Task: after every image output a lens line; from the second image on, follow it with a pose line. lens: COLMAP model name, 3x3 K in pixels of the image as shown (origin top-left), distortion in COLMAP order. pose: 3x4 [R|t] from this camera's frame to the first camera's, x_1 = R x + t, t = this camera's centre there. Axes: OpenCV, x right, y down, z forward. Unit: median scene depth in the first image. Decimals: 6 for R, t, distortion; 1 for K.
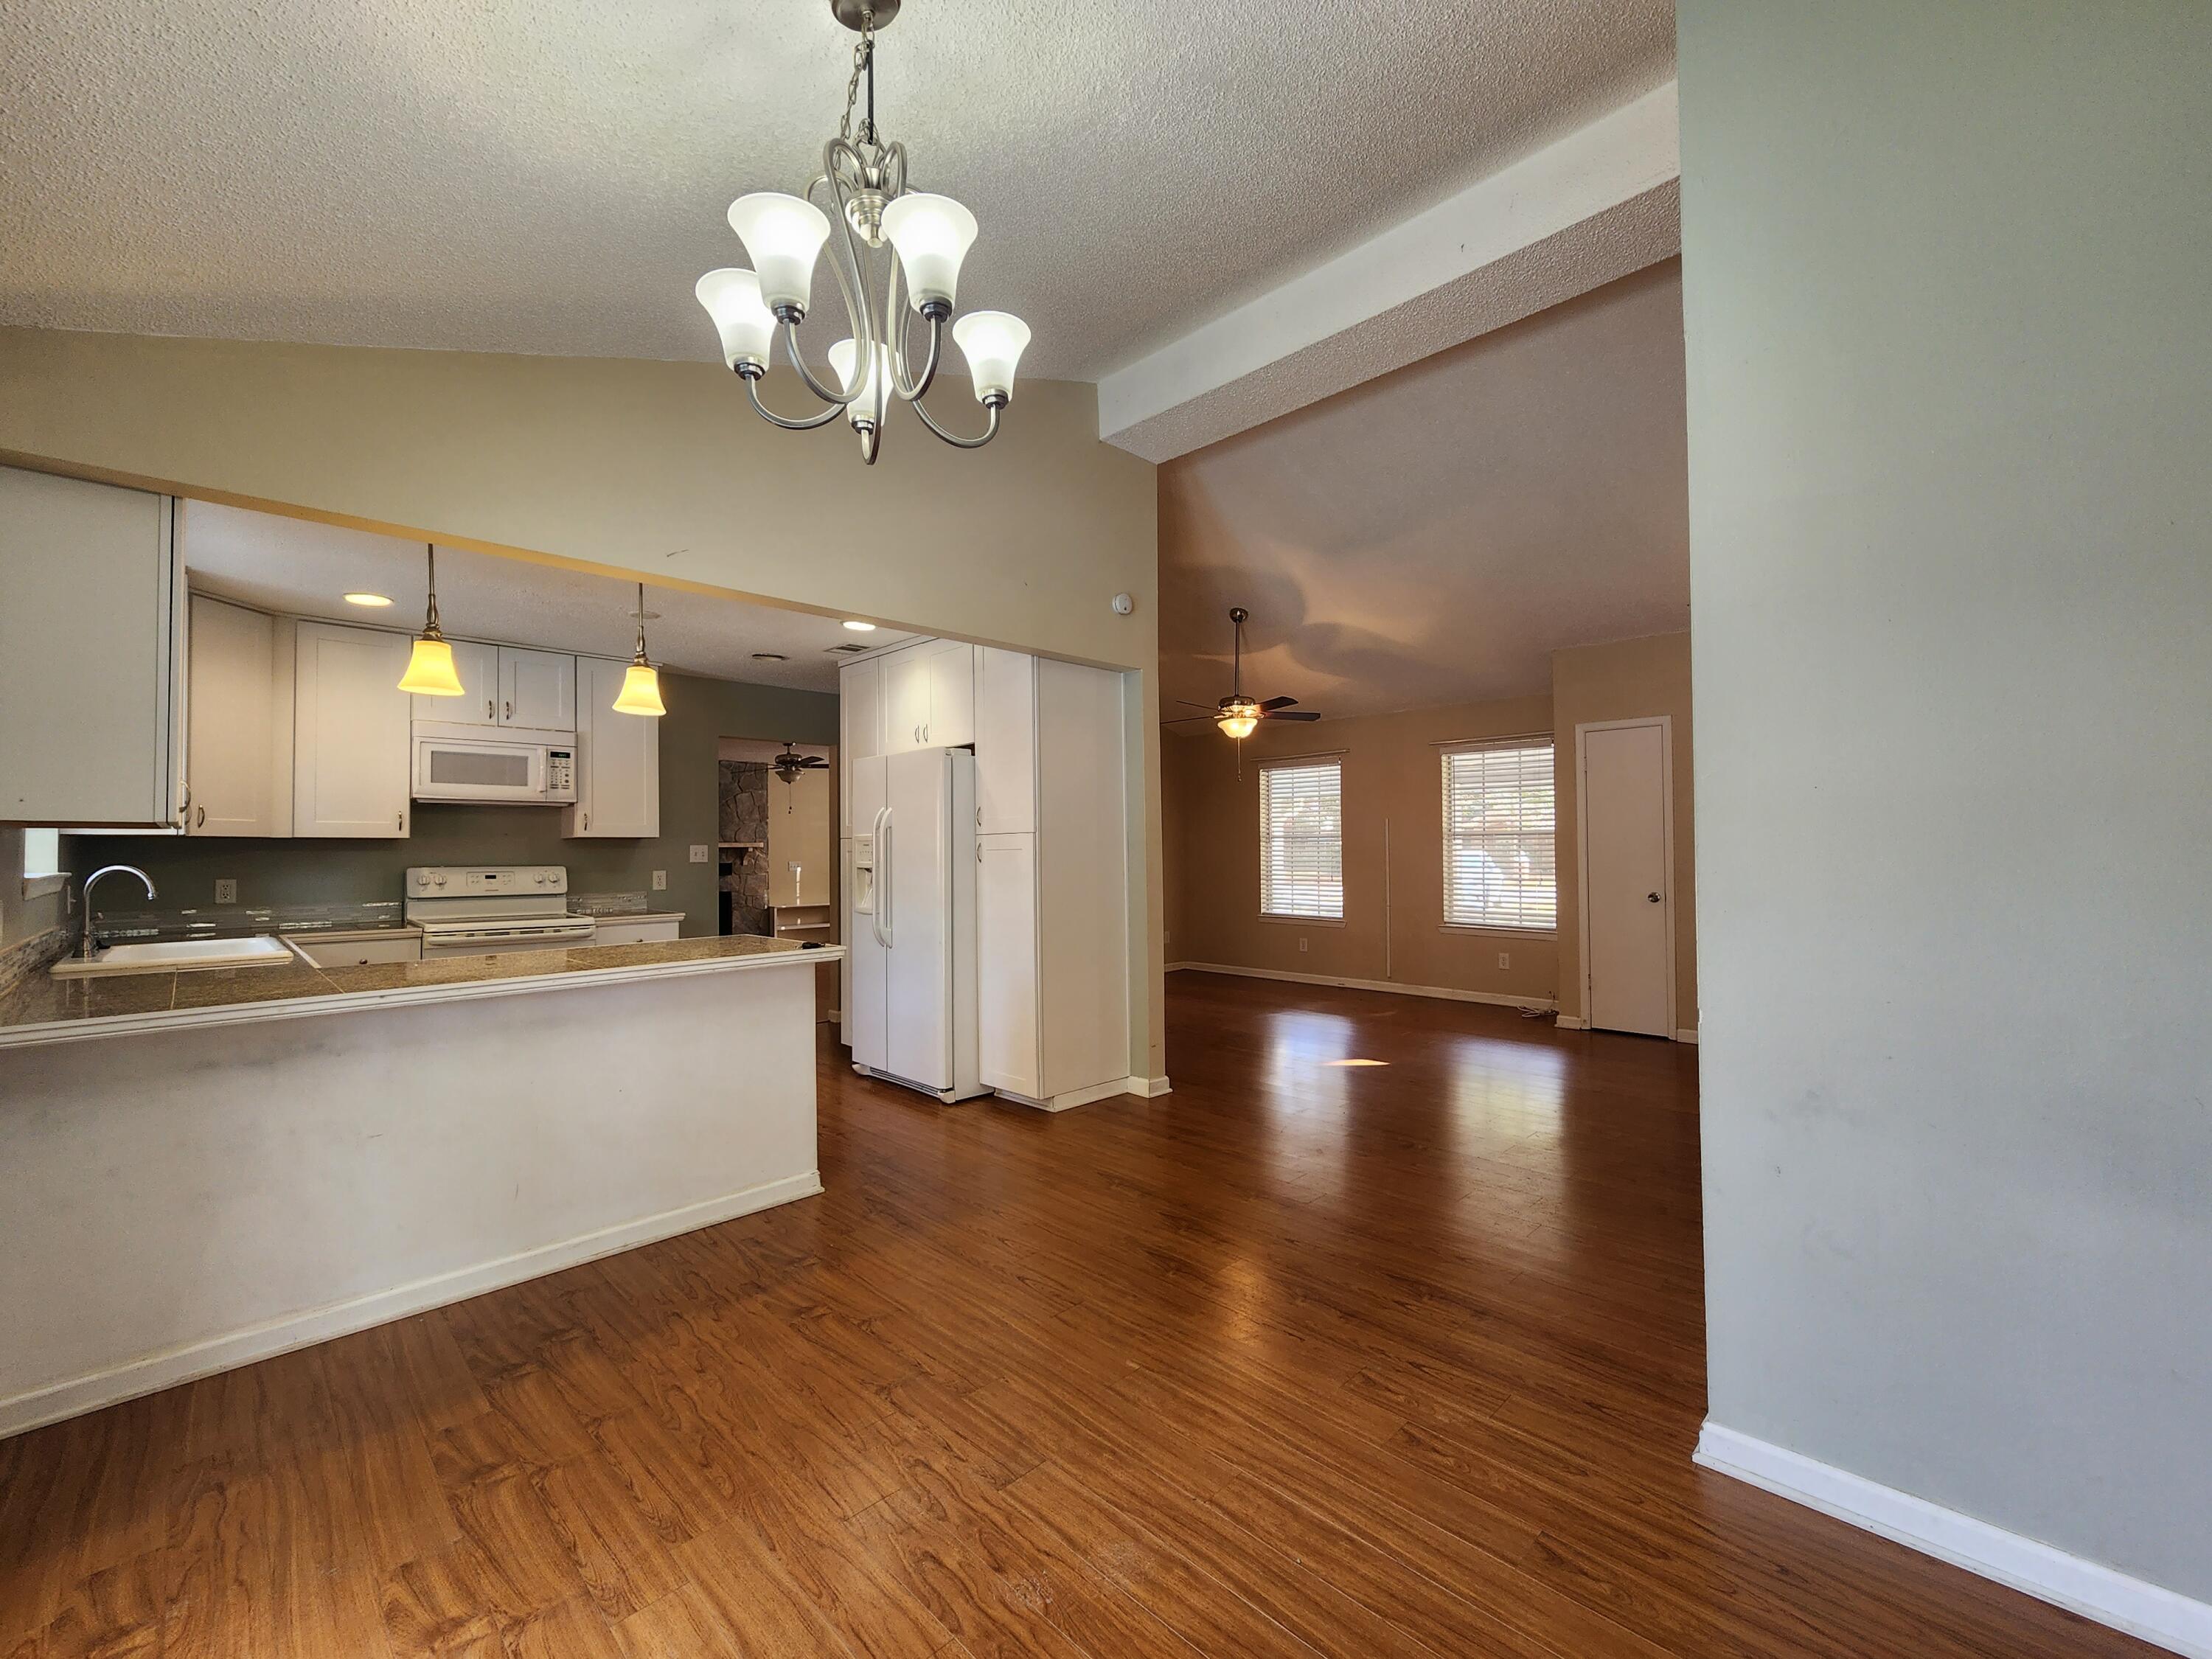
lens RADIAL K [[914.5, 0, 1106.1], [0, 914.5, 834.5], [0, 0, 1]] dist [0.000151, 0.003126]
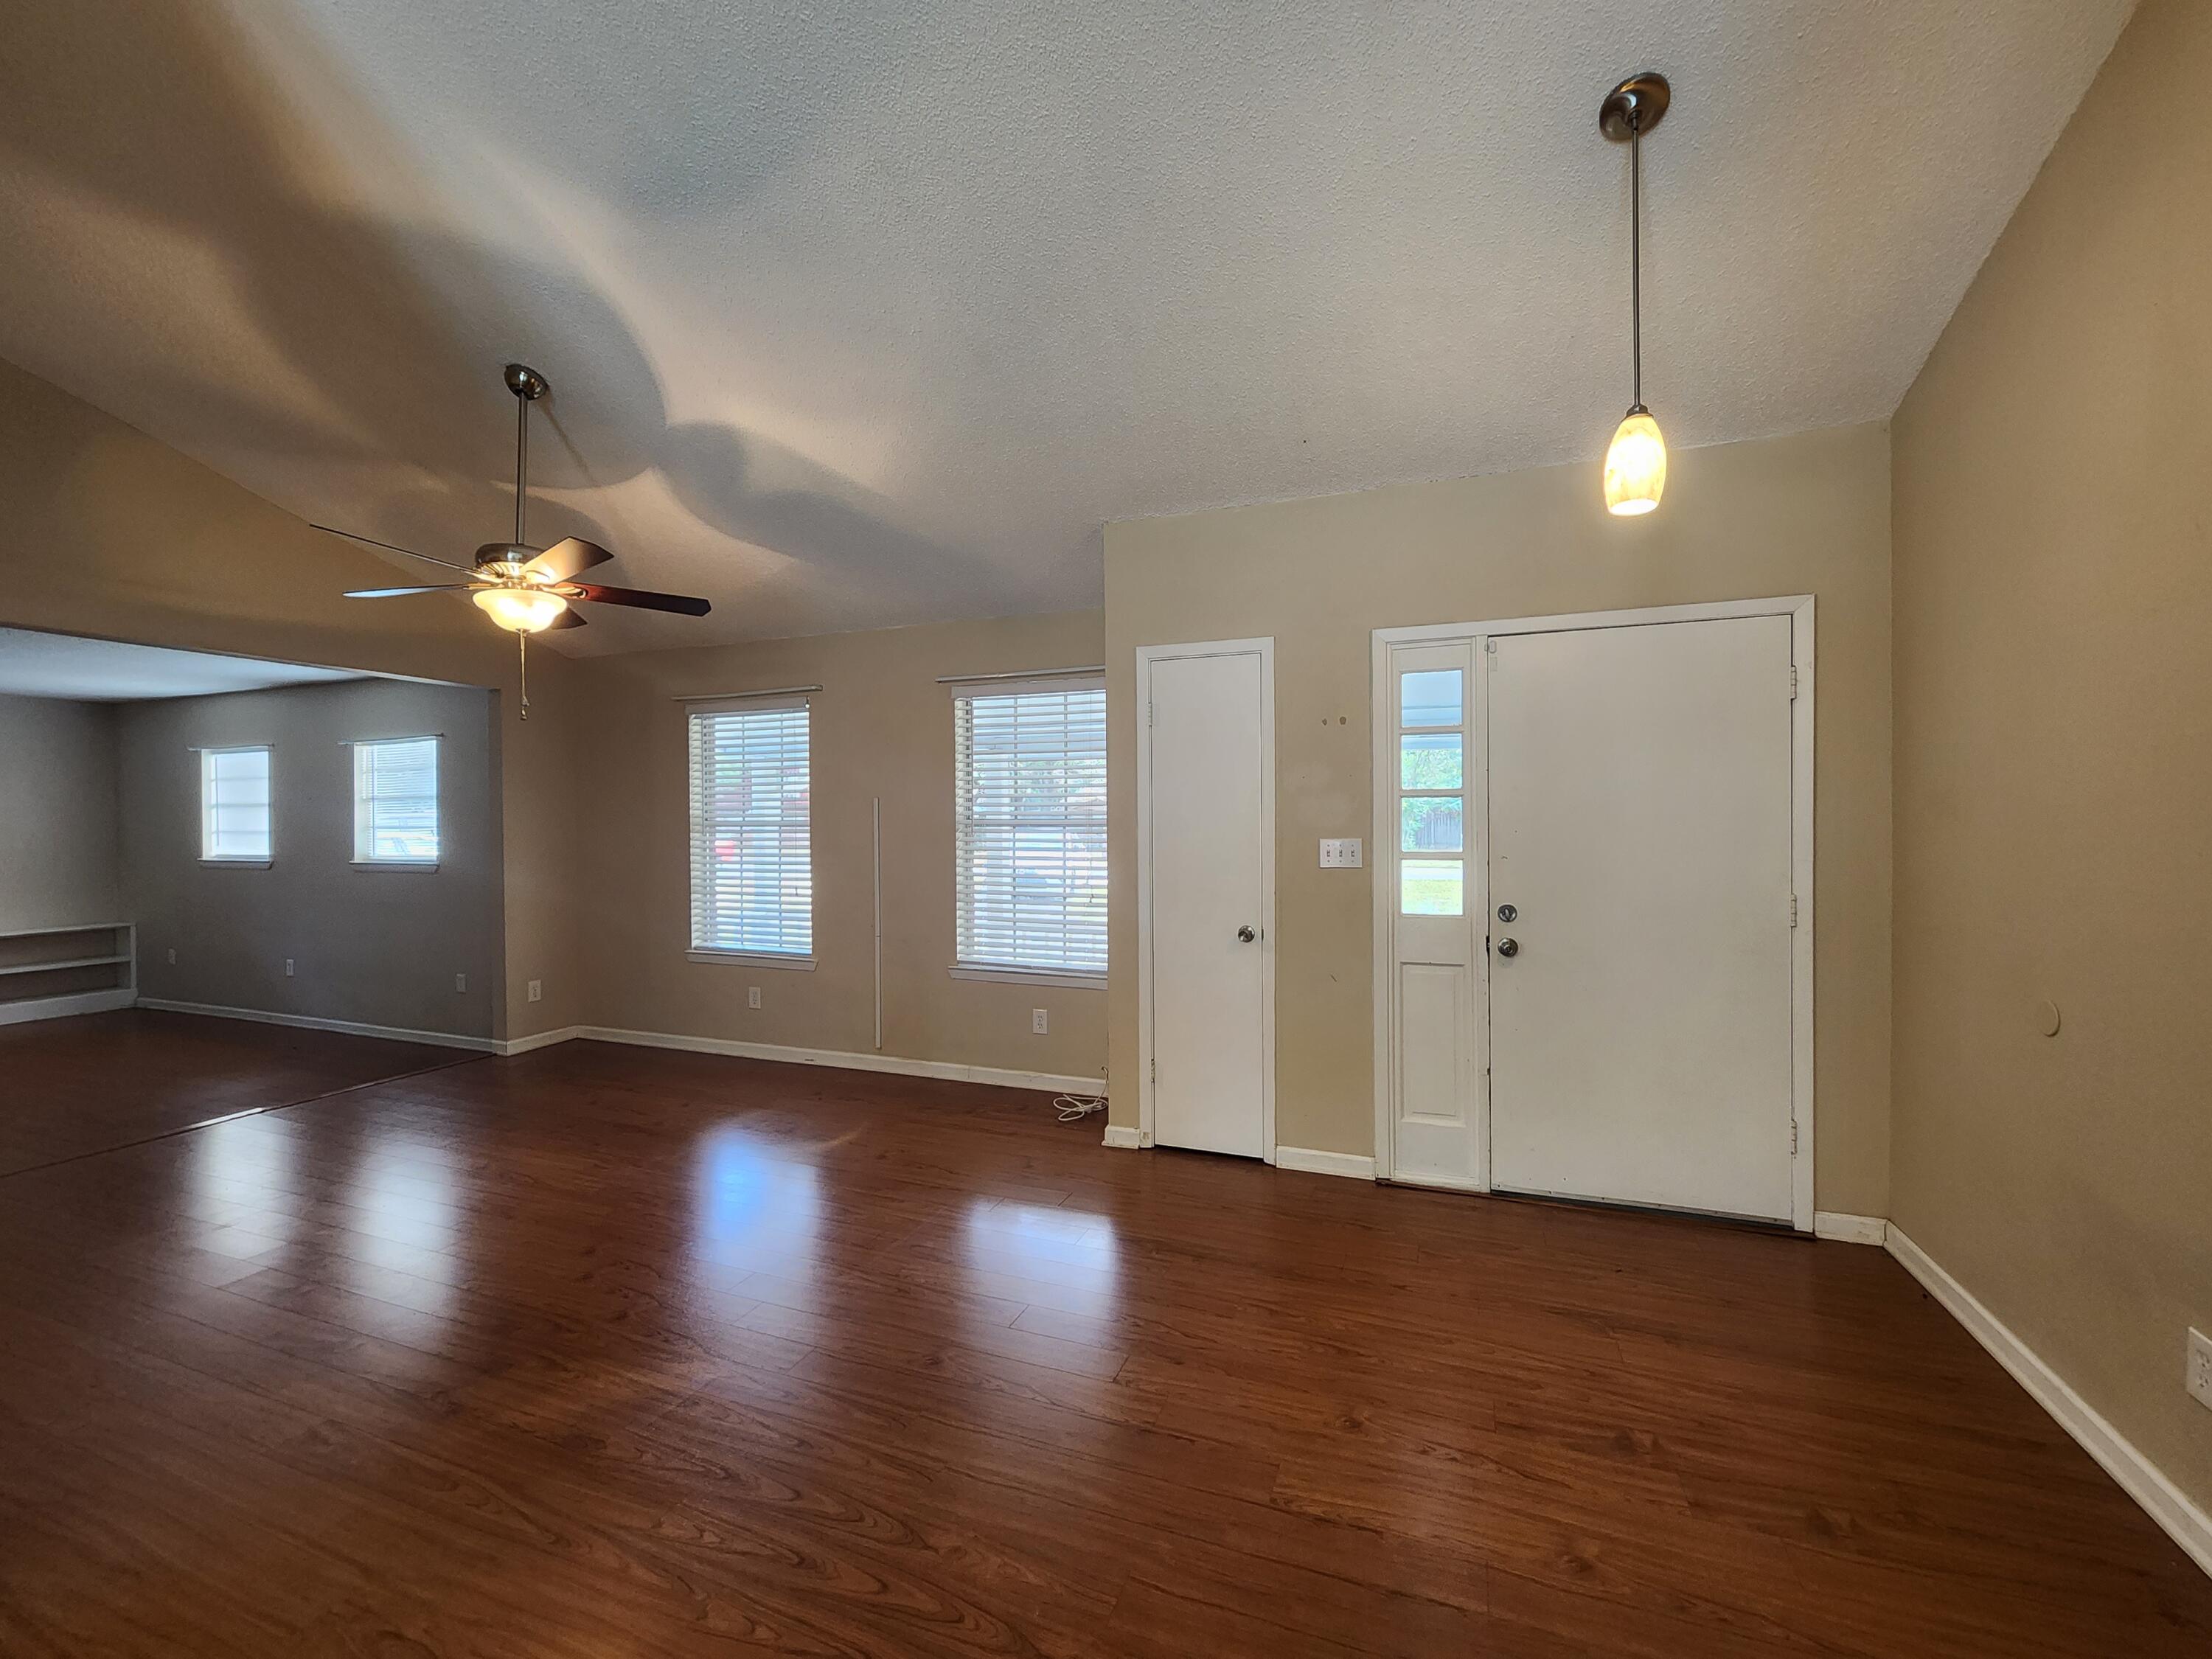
lens RADIAL K [[914.5, 0, 1106.1], [0, 914.5, 834.5], [0, 0, 1]] dist [0.000151, 0.003126]
pose [[0.919151, -0.003229, 0.393891, 0.224990], [-0.008459, 0.999574, 0.027932, -0.012211], [-0.393814, -0.029006, 0.918733, 0.395123]]
